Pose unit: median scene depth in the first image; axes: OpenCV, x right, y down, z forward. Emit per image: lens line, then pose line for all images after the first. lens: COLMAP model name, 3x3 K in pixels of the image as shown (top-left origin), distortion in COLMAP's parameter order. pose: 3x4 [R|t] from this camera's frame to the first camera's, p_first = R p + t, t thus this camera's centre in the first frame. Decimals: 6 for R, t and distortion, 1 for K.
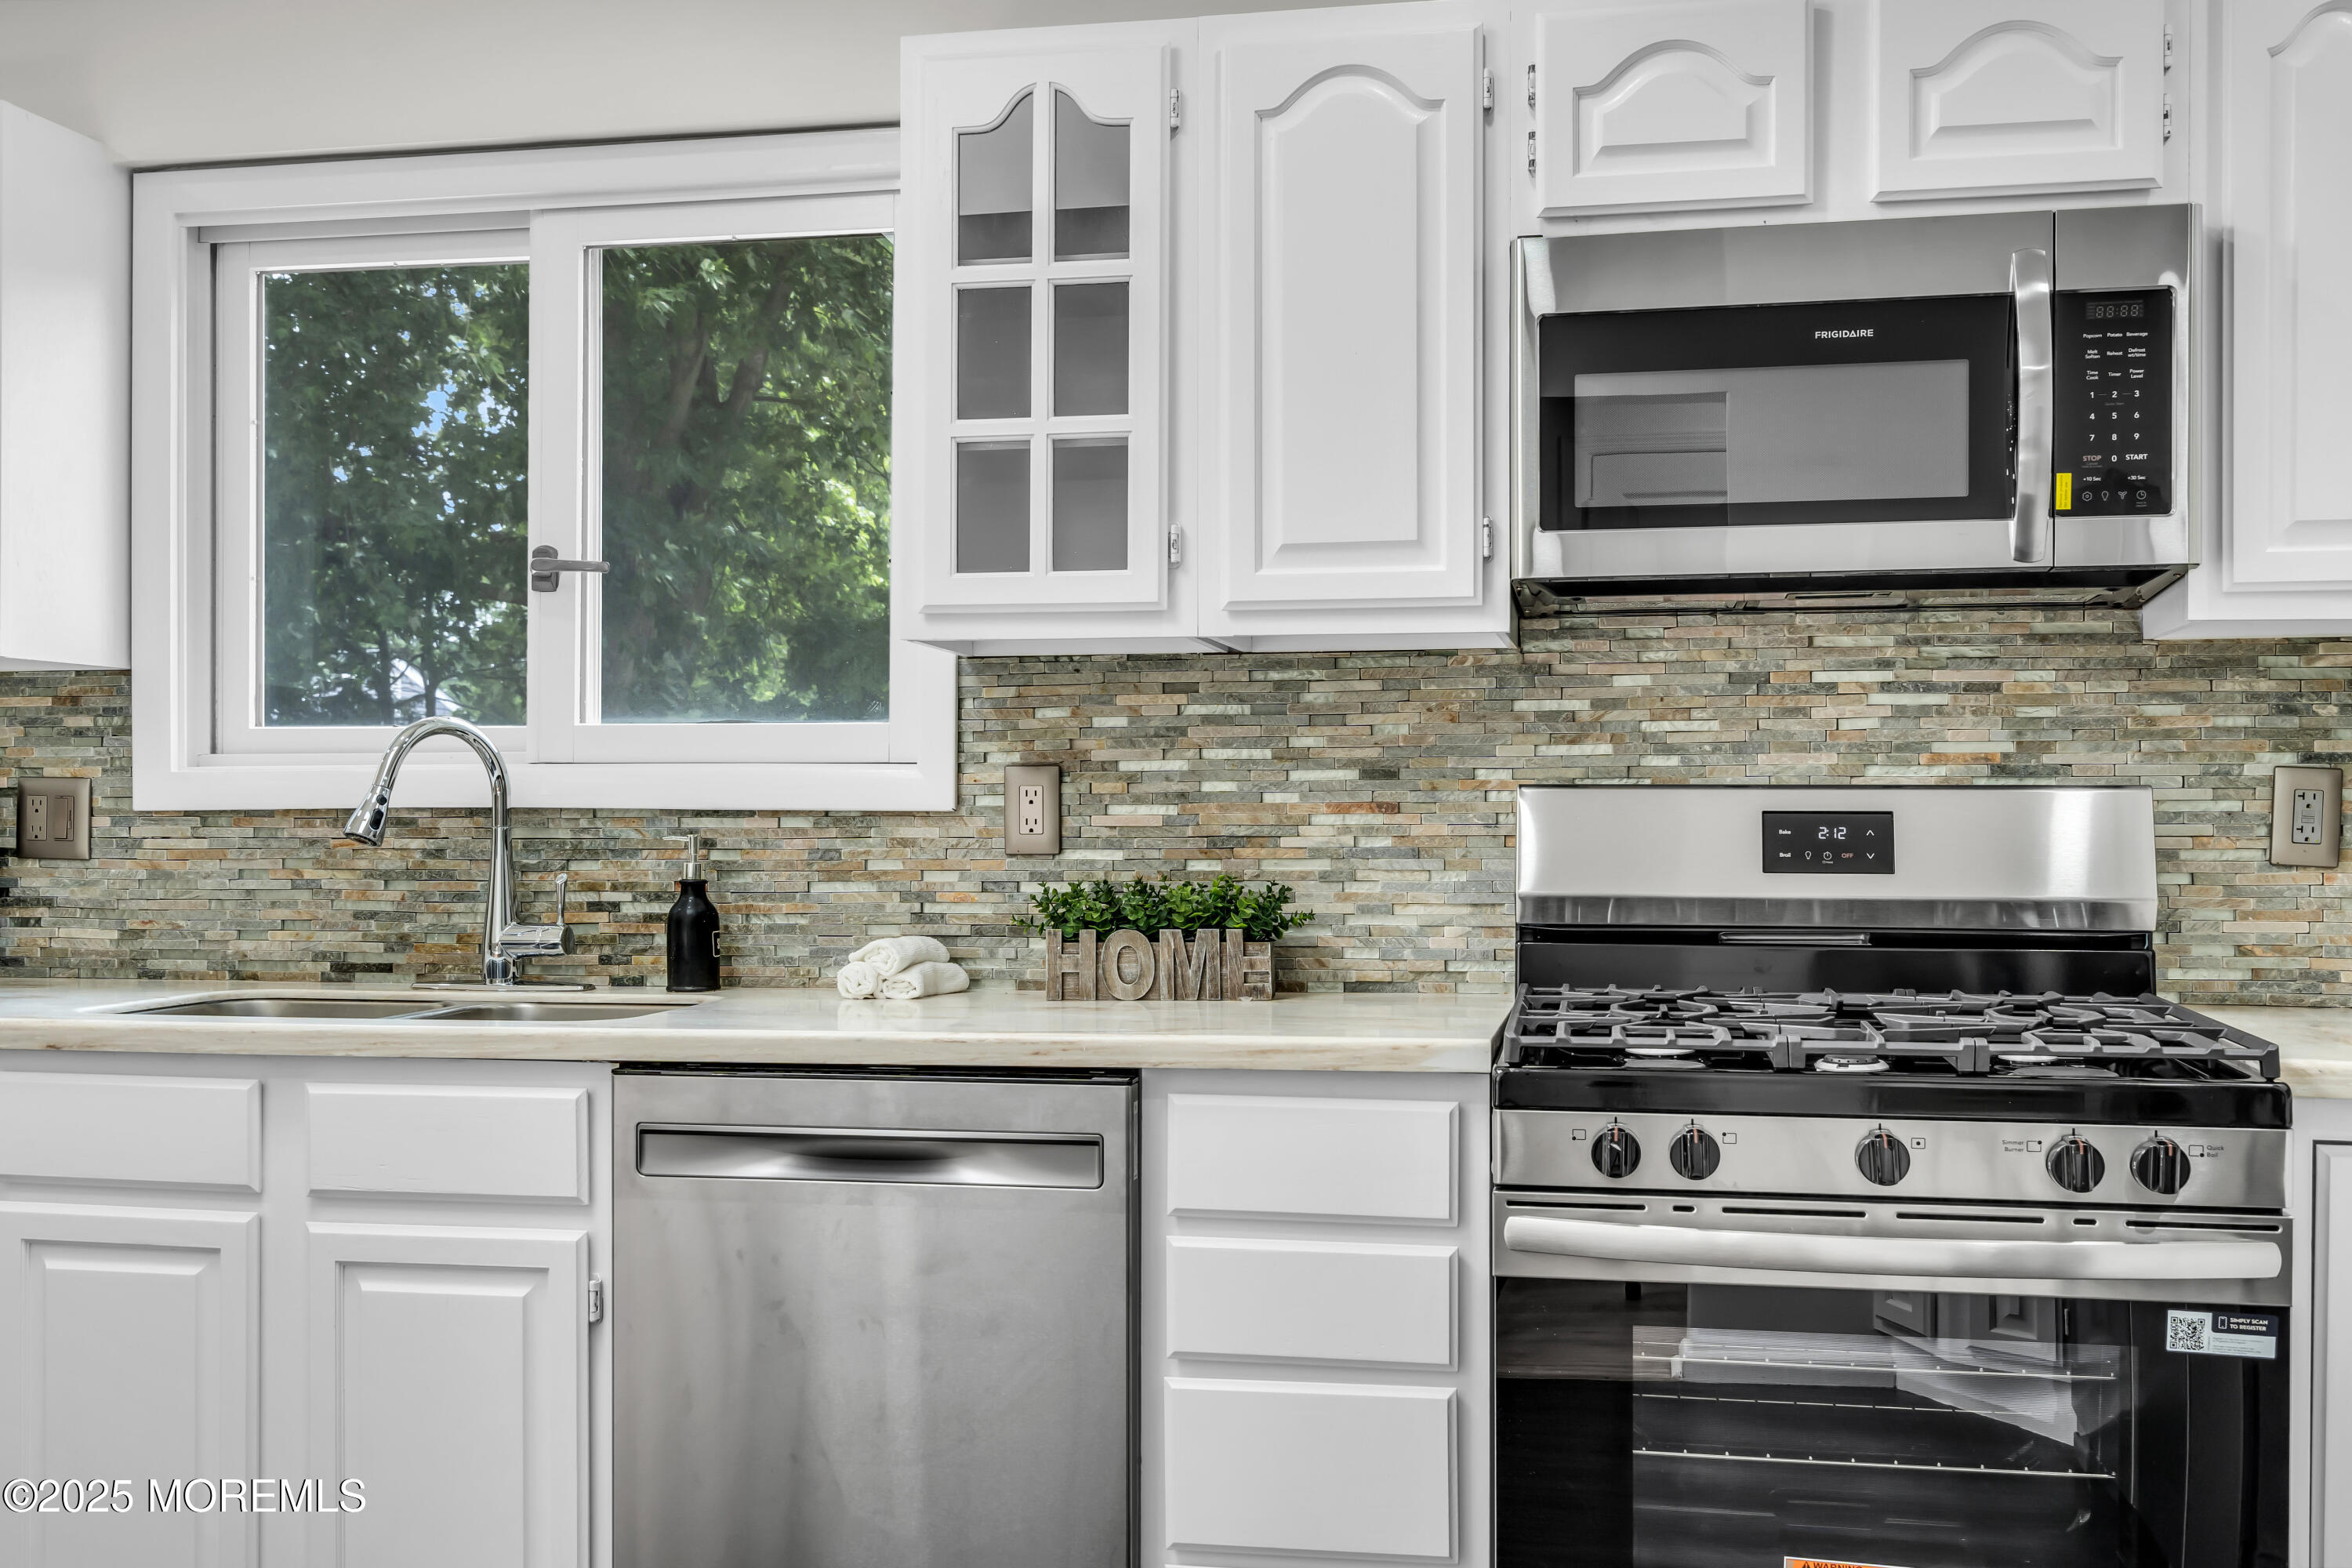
lens RADIAL K [[2303.4, 0, 1166.0], [0, 2303.4, 829.3], [0, 0, 1]] dist [0.018085, -0.024568]
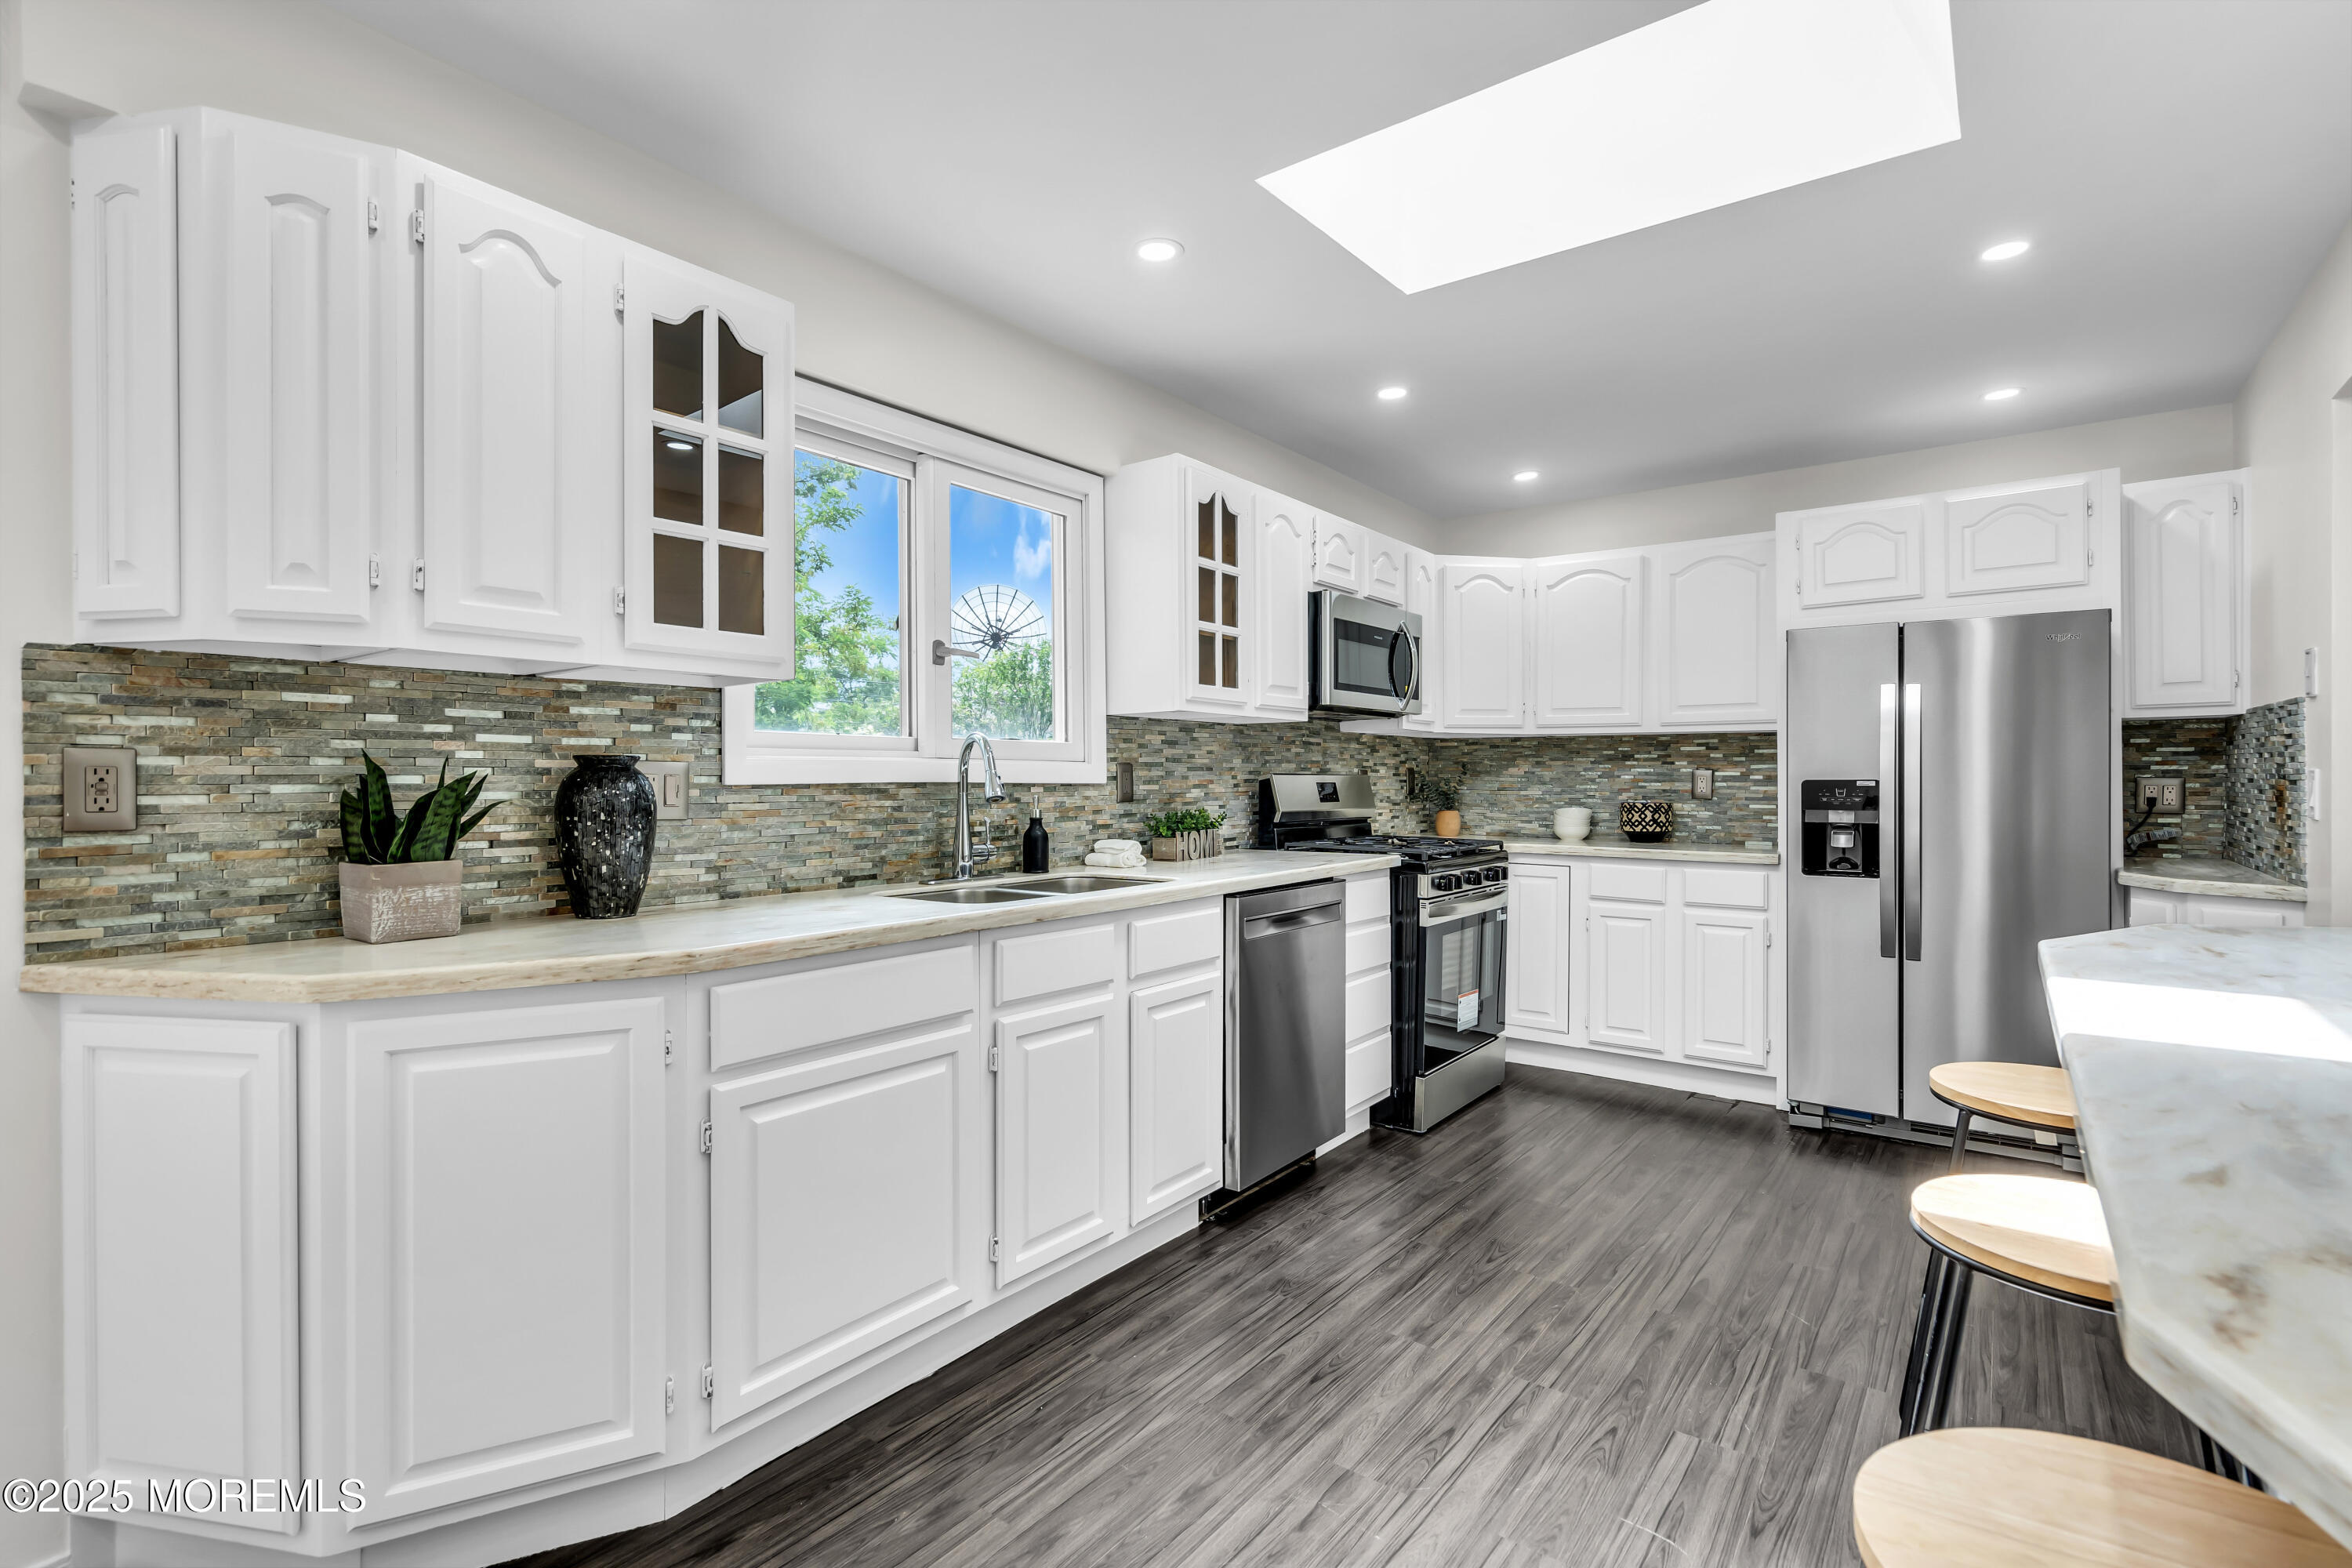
lens RADIAL K [[1106.9, 0, 1171.0], [0, 1106.9, 785.5], [0, 0, 1]] dist [0.076554, -0.000265]
pose [[0.444880, -0.004966, 0.895576, -1.110090], [0.006932, 0.999974, 0.002101, -0.008418], [-0.895563, 0.005274, 0.444903, 0.495953]]
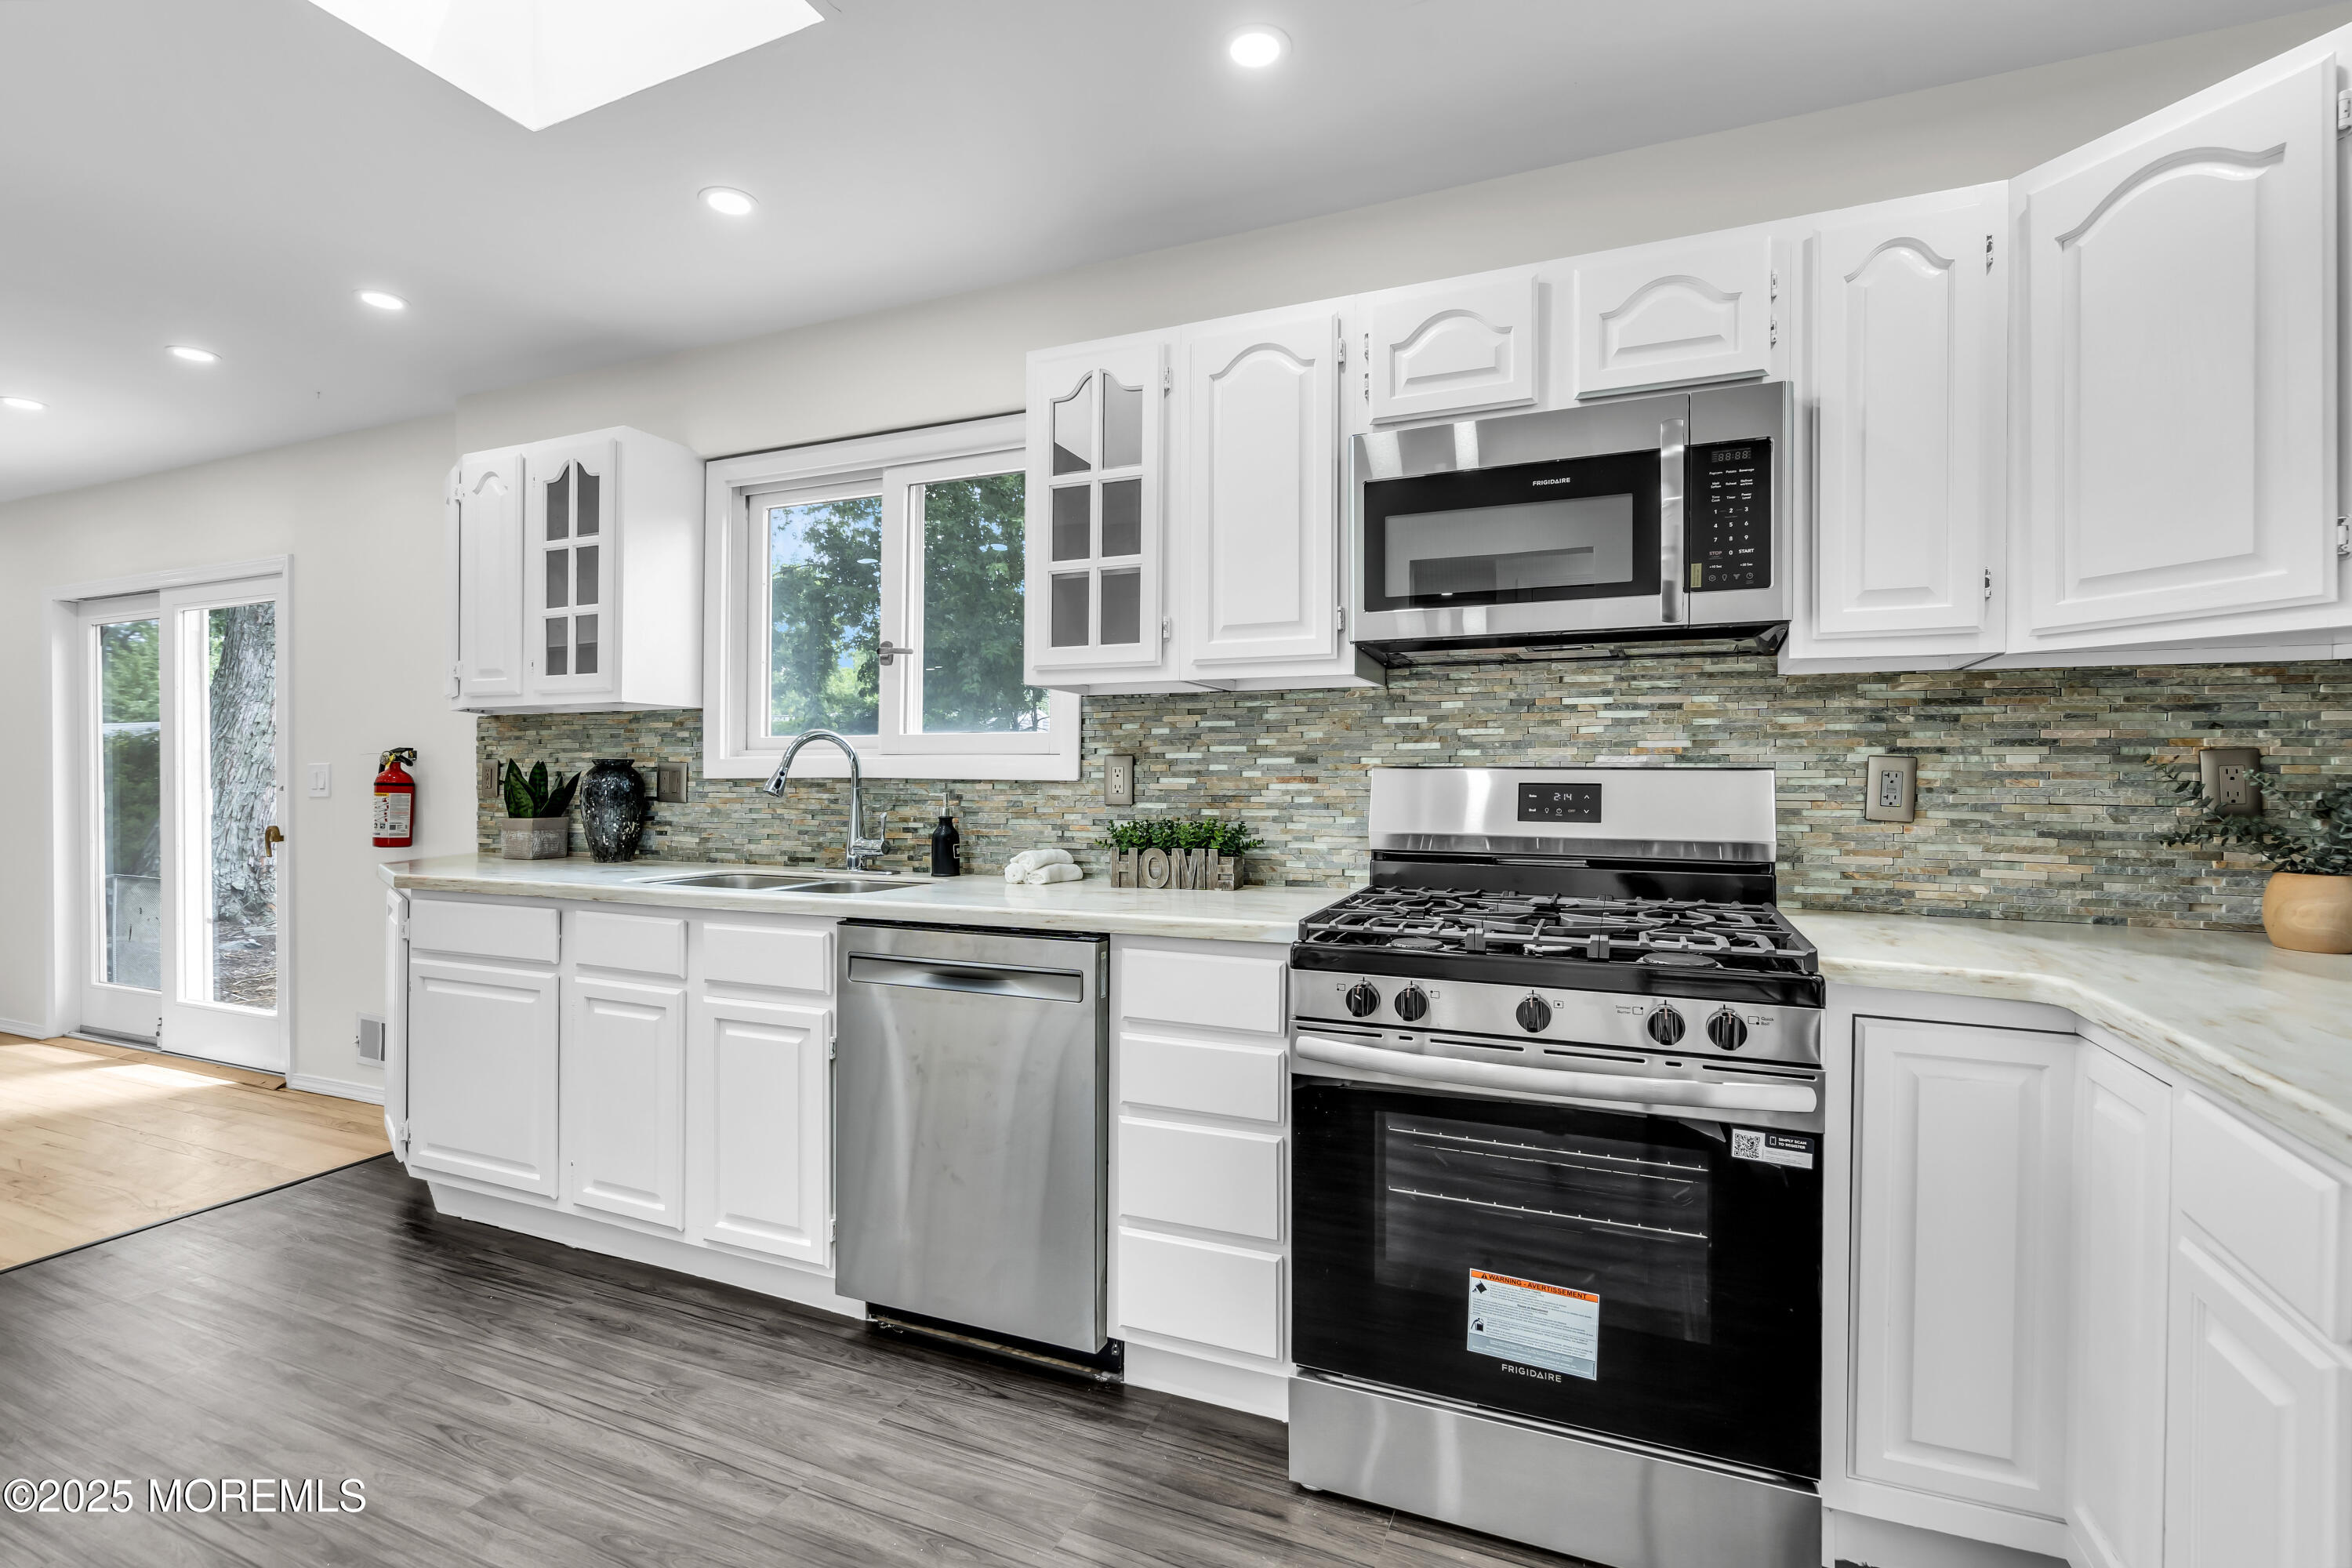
lens RADIAL K [[1072.5, 0, 1180.6], [0, 1072.5, 782.3], [0, 0, 1]] dist [-0.002363, -0.001533]
pose [[0.977820, 0.005351, -0.209379, 0.177275], [-0.006790, 0.999958, -0.006155, -0.002052], [0.209338, 0.007440, 0.977815, 0.203256]]
